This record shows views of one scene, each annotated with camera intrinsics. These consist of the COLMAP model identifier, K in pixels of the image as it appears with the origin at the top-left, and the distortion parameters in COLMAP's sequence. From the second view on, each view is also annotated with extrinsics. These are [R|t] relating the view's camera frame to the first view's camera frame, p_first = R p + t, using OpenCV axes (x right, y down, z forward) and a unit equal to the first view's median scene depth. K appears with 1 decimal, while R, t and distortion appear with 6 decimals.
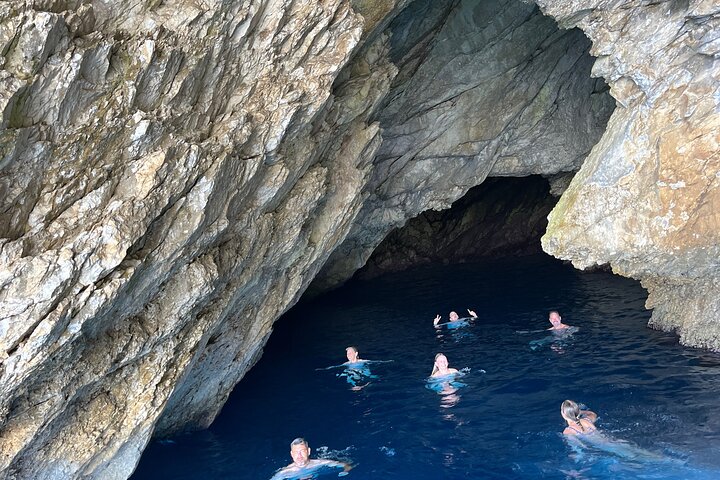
lens RADIAL K [[779.0, 0, 360.0], [0, 779.0, 240.0], [0, 0, 1]] dist [0.184484, -0.403877]
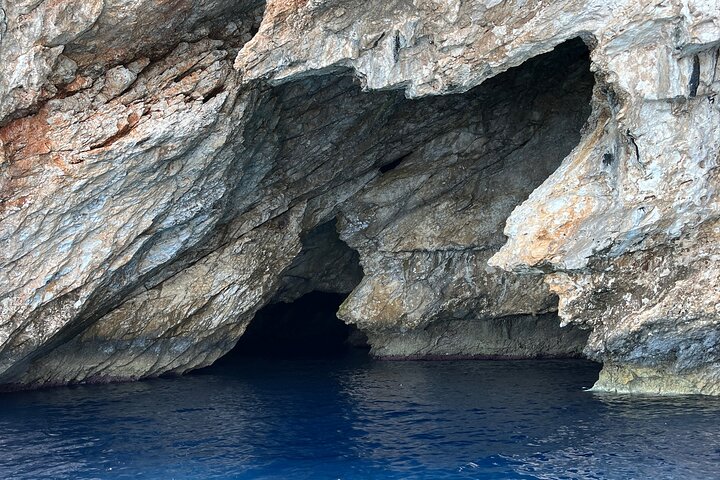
lens RADIAL K [[779.0, 0, 360.0], [0, 779.0, 240.0], [0, 0, 1]] dist [0.184484, -0.403877]
pose [[0.953113, 0.185529, 0.239072, -0.472817], [-0.150631, 0.976055, -0.156933, 0.190206], [-0.262463, 0.113563, 0.958236, -2.020177]]
